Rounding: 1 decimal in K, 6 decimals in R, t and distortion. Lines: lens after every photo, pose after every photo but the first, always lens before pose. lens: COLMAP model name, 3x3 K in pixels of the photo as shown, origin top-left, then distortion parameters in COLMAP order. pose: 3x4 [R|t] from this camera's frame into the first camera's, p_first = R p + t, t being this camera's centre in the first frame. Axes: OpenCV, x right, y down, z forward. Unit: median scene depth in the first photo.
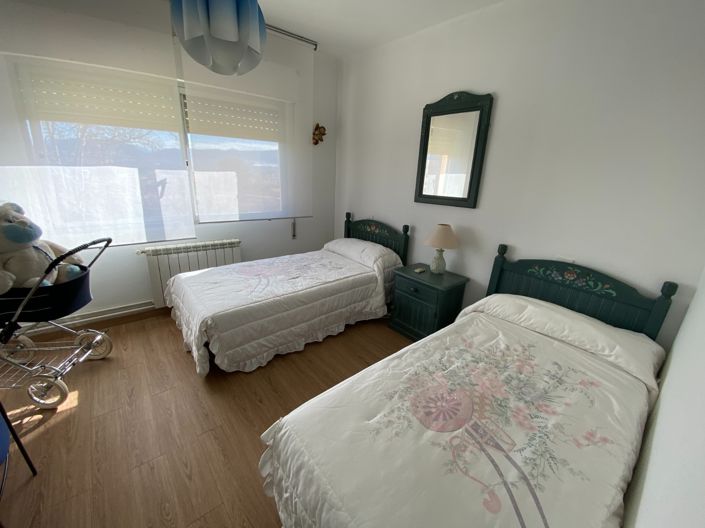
lens RADIAL K [[285.1, 0, 349.4], [0, 285.1, 264.4], [0, 0, 1]] dist [0.020693, -0.020844]
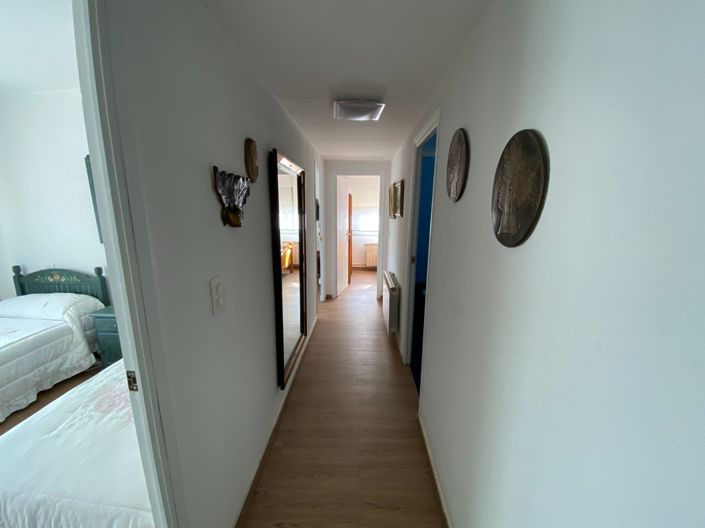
lens RADIAL K [[285.1, 0, 349.4], [0, 285.1, 264.4], [0, 0, 1]] dist [0.020693, -0.020844]
pose [[0.671453, -0.181084, 0.718581, 0.075551], [0.254968, 0.966934, 0.005423, 0.071301], [-0.695803, 0.179574, 0.695422, -0.302036]]
